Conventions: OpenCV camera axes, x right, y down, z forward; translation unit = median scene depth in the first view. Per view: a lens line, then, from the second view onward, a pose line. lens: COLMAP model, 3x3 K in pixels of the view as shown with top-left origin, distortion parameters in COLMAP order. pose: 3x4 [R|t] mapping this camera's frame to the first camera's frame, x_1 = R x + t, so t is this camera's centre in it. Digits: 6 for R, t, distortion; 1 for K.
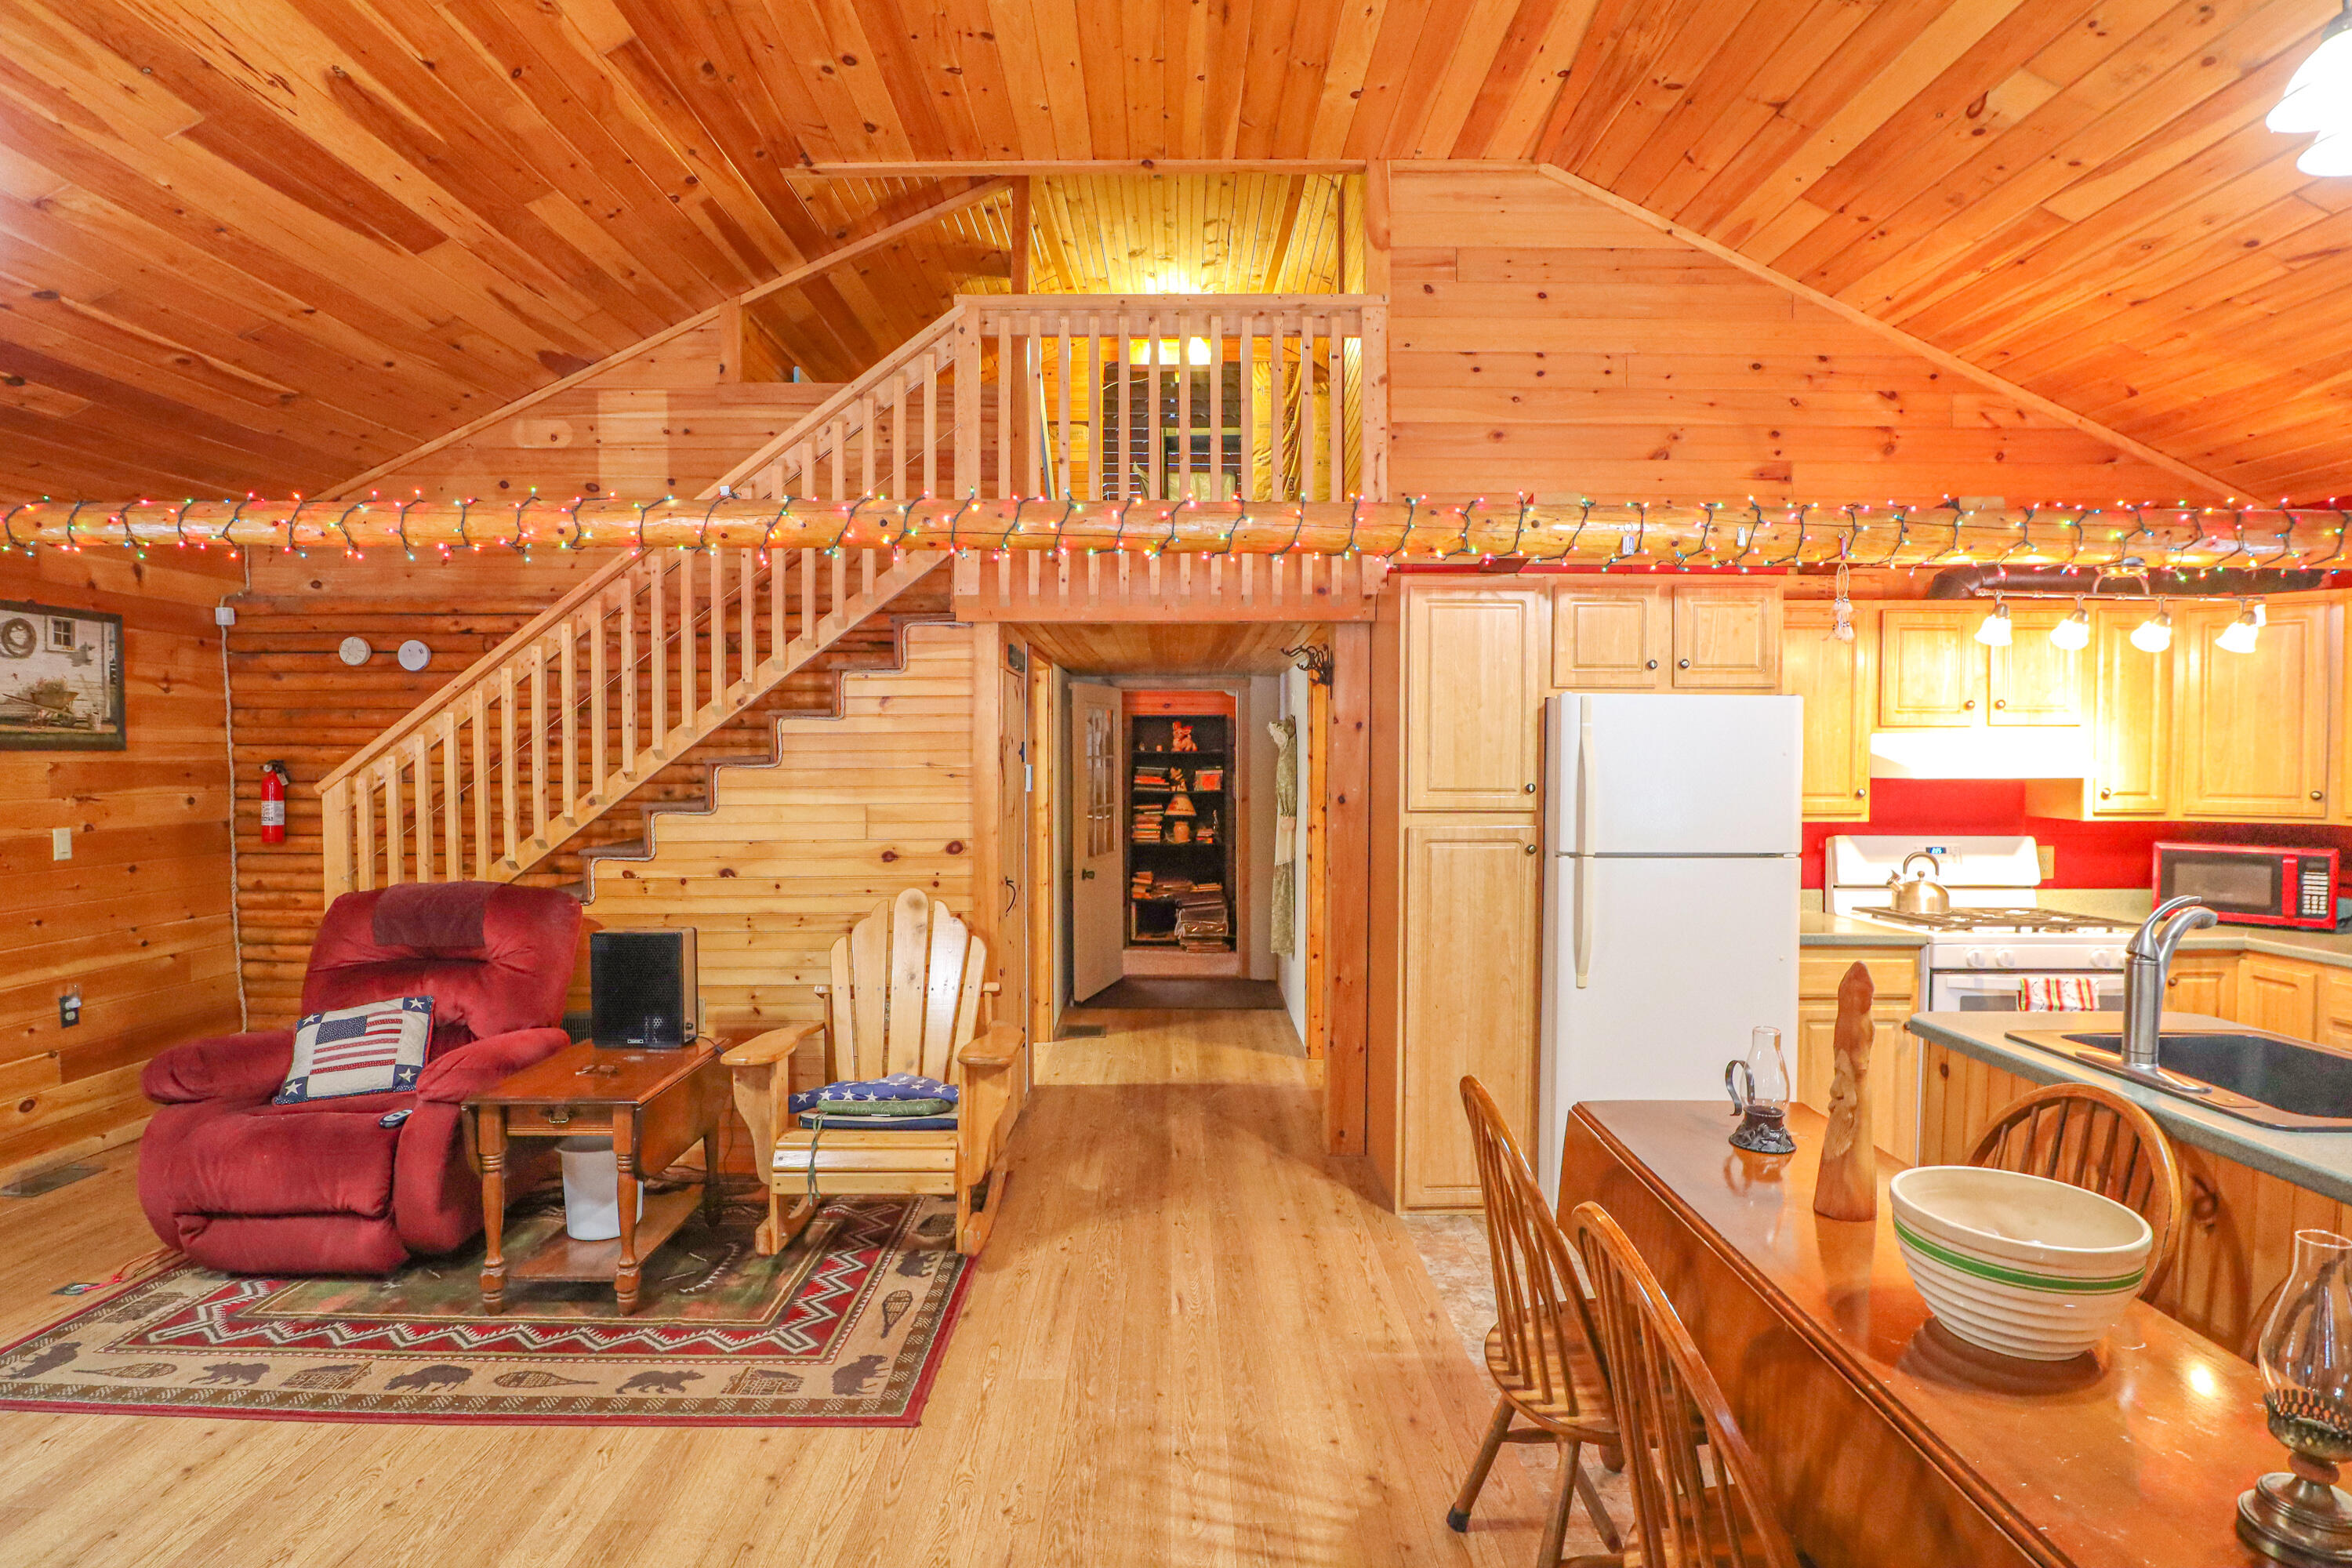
lens RADIAL K [[1209.4, 0, 1174.4], [0, 1209.4, 769.6], [0, 0, 1]] dist [-0.027688, 0.006293]
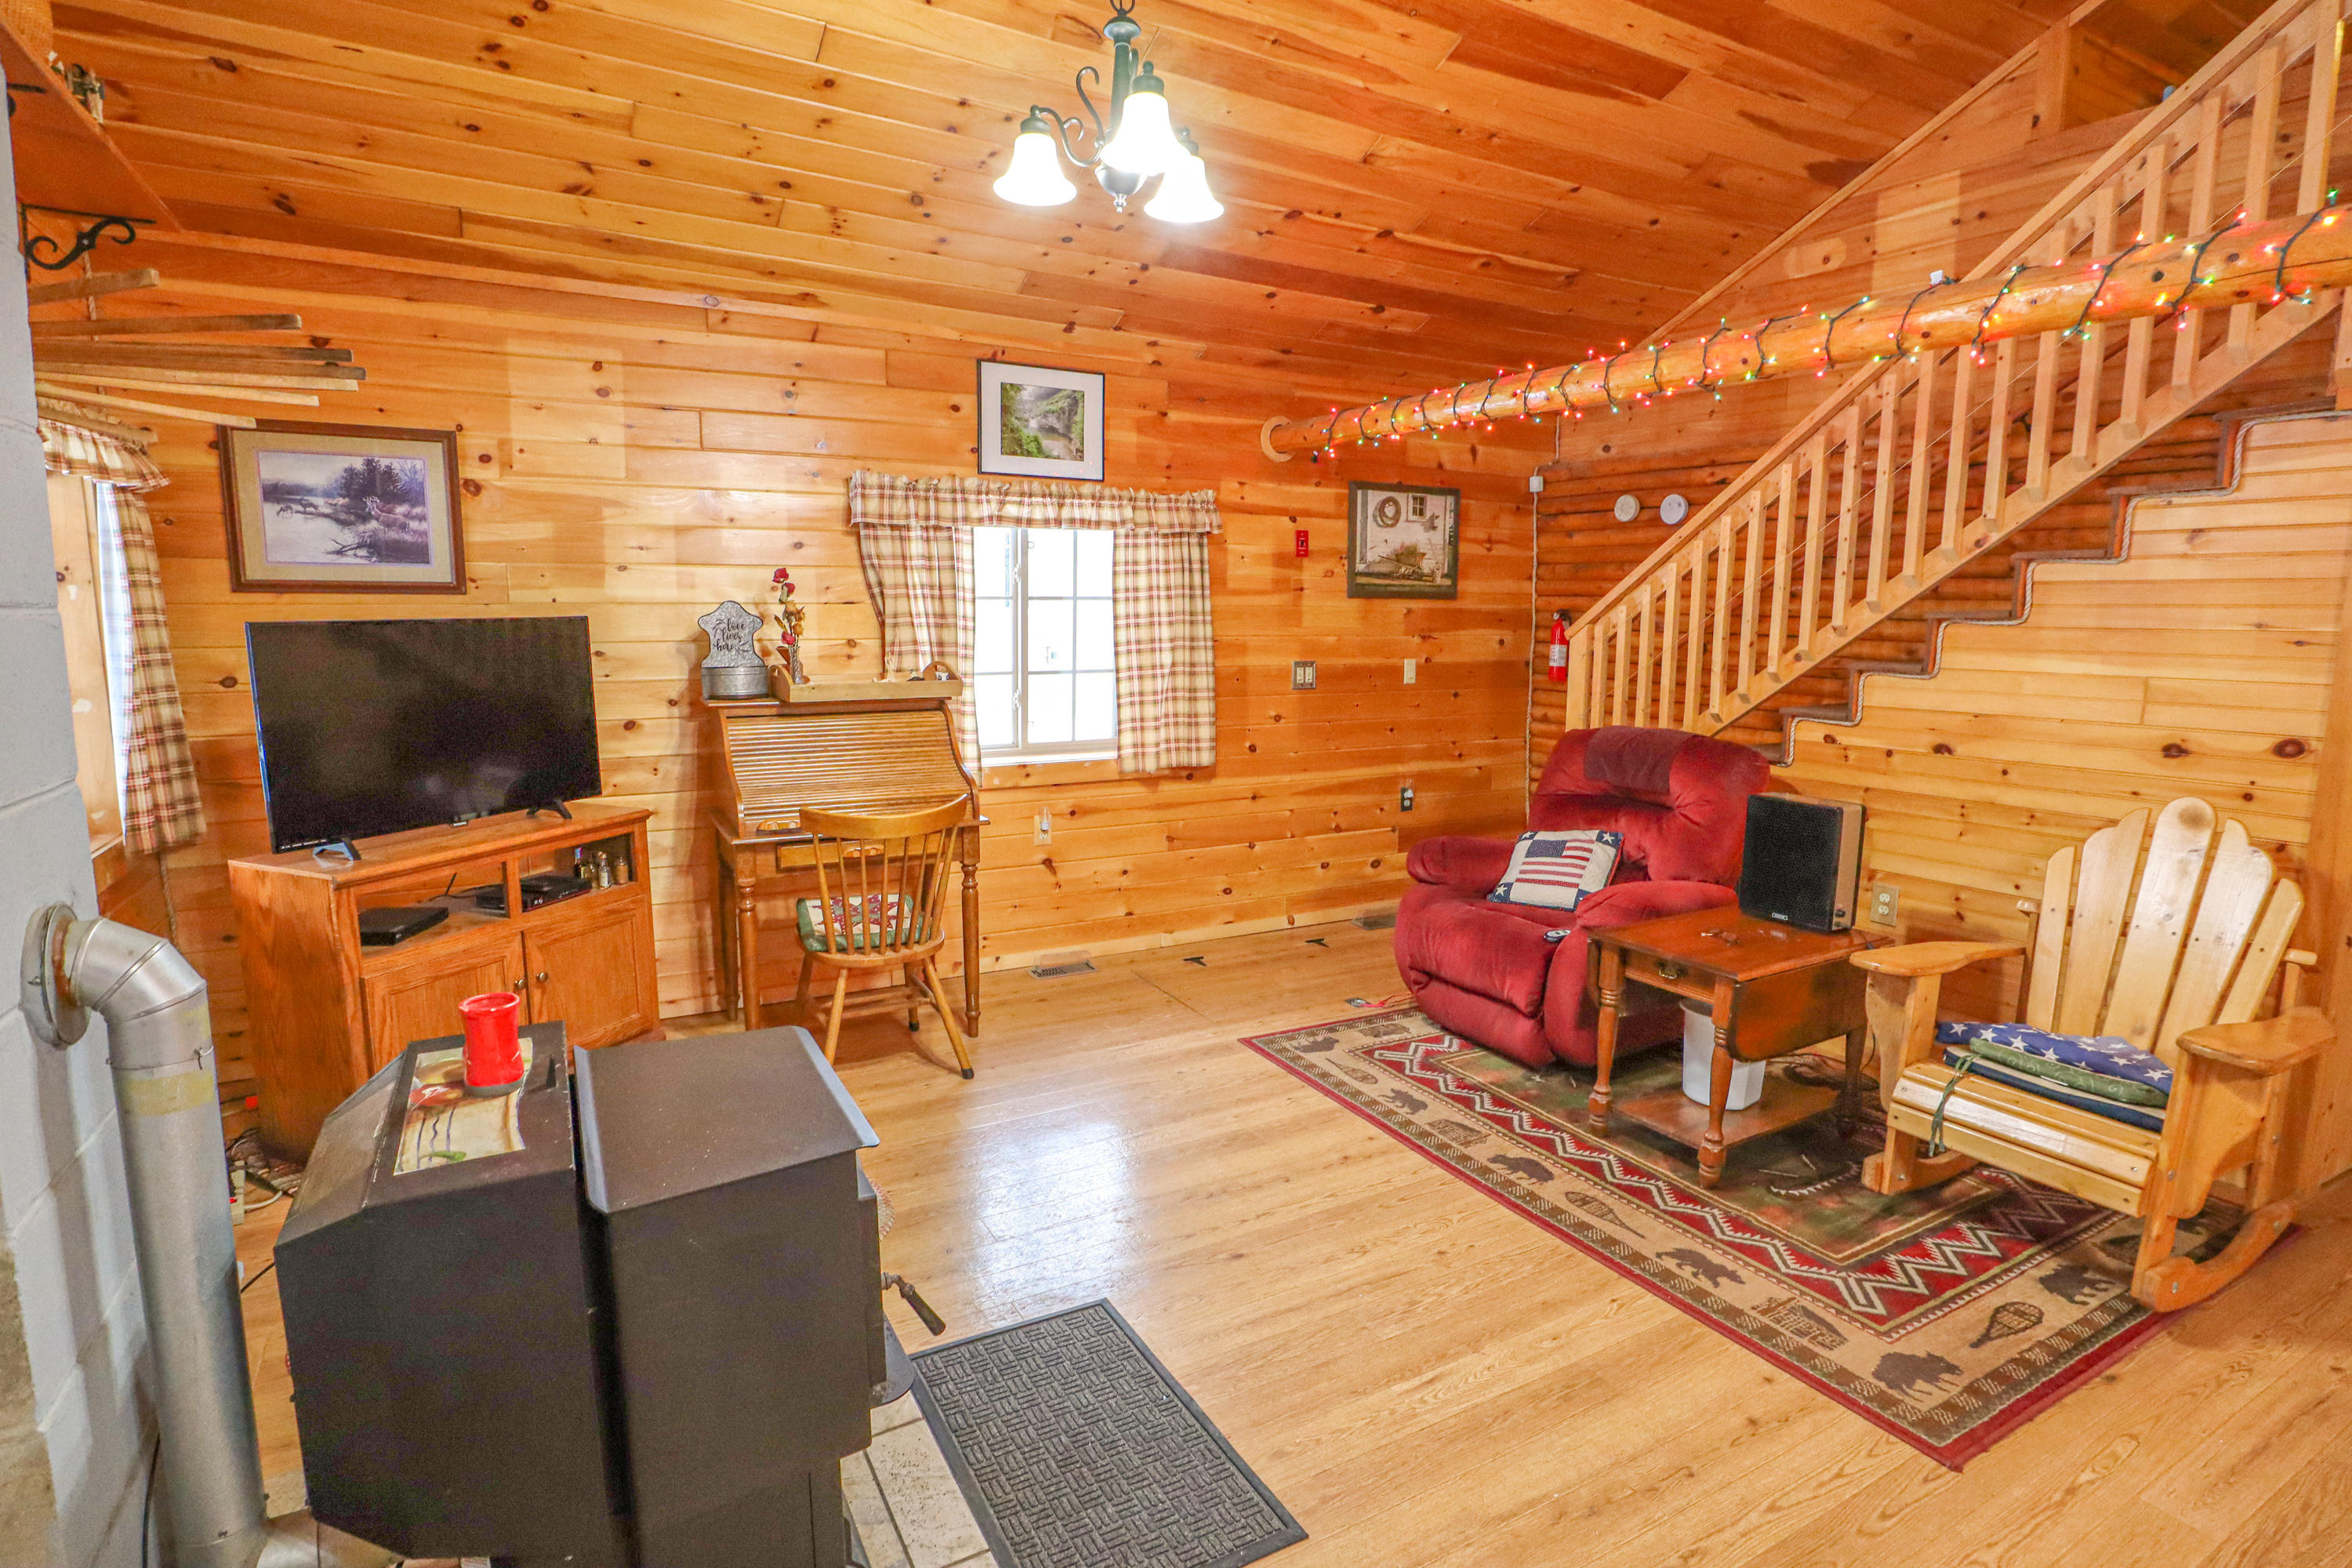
lens RADIAL K [[1209.4, 0, 1174.4], [0, 1209.4, 769.6], [0, 0, 1]] dist [-0.027688, 0.006293]
pose [[0.494210, 0.123682, -0.860499, 0.099693], [-0.021788, 0.991279, 0.129966, 0.003160], [0.869069, -0.045482, 0.492595, 0.134746]]
